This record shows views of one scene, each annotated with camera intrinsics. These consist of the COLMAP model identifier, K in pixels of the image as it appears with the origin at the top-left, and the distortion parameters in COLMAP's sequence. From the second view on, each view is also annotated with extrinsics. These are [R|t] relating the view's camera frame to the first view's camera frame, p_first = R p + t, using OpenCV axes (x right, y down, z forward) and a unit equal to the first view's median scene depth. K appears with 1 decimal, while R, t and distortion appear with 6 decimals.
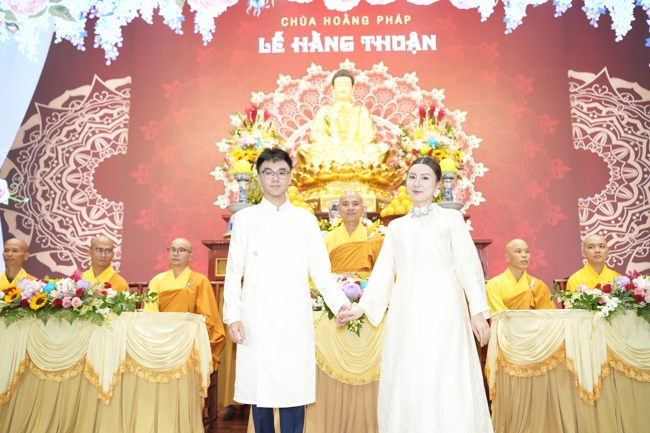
lens RADIAL K [[646.1, 0, 327.0], [0, 646.1, 218.8], [0, 0, 1]] dist [-0.010841, 0.000000]
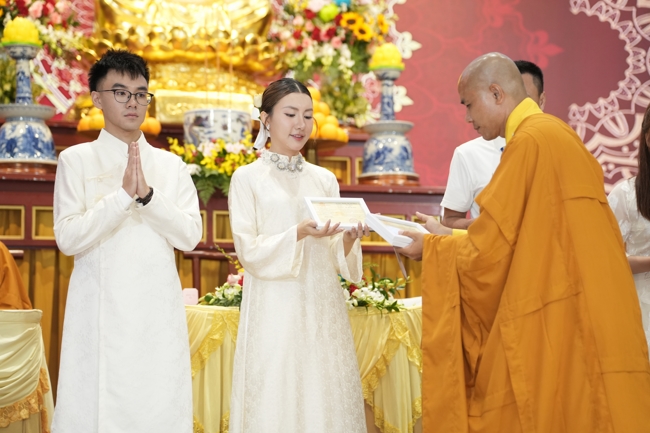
lens RADIAL K [[1521.1, 0, 322.3], [0, 1521.1, 216.4], [0, 0, 1]] dist [0.863863, 0.000000]
pose [[0.959188, 0.025708, 0.281598, -0.196690], [-0.053509, 0.994368, 0.091484, -0.047612], [-0.277660, -0.102819, 0.955161, -0.248722]]
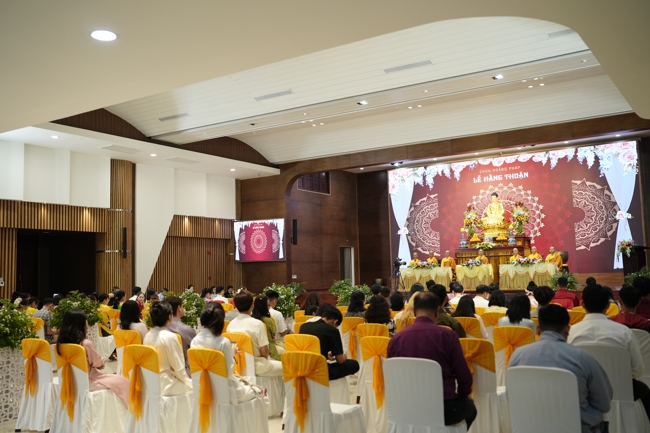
lens RADIAL K [[646.1, 0, 325.9], [0, 646.1, 214.3], [0, 0, 1]] dist [-0.010841, 0.000000]
pose [[0.853641, -0.071020, -0.515997, 0.973407], [0.124793, 0.989694, 0.070234, -0.444152], [0.505691, -0.124347, 0.853706, -2.281813]]
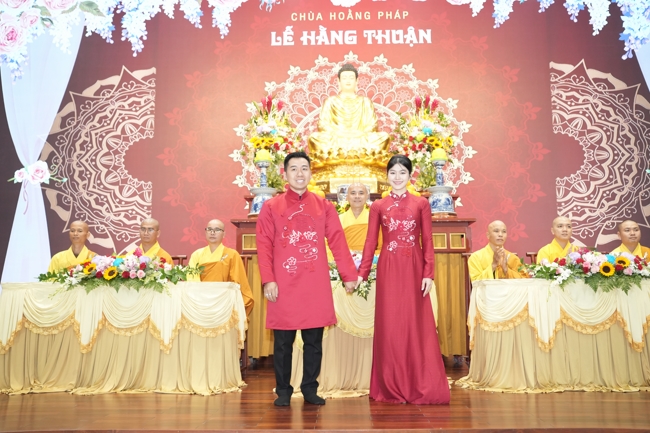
lens RADIAL K [[646.1, 0, 327.4], [0, 646.1, 217.7], [0, 0, 1]] dist [-0.010841, 0.000000]
pose [[0.999985, -0.002193, 0.004994, -0.016049], [0.001912, 0.998457, 0.055505, -0.024963], [-0.005108, -0.055495, 0.998446, -0.128257]]
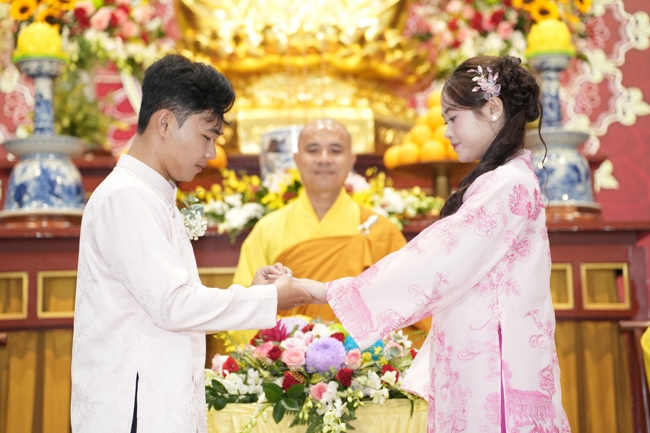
lens RADIAL K [[1760.6, 0, 325.3], [0, 1760.6, 214.9], [0, 0, 1]] dist [1.103488, 0.000000]
pose [[0.998536, -0.010036, 0.053152, -0.012530], [0.007322, 0.998672, 0.051004, -0.023070], [-0.053593, -0.050540, 0.997283, -0.101834]]
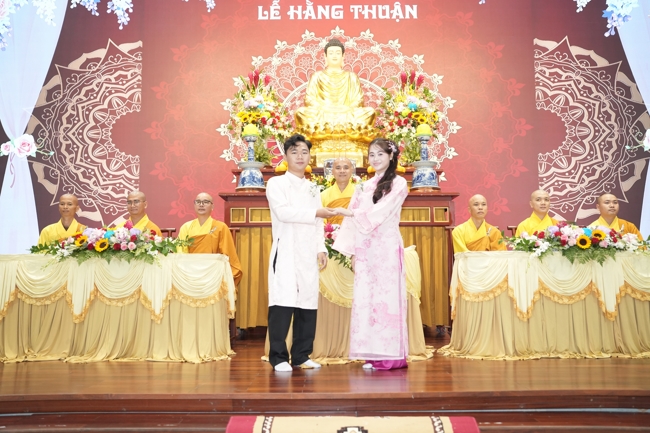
lens RADIAL K [[646.1, 0, 327.5], [0, 646.1, 217.1], [0, 0, 1]] dist [-0.010841, 0.000000]
pose [[0.999616, -0.000171, 0.027711, -0.017794], [-0.002422, 0.995614, 0.093525, -0.024848], [-0.027605, -0.093556, 0.995231, -0.144888]]
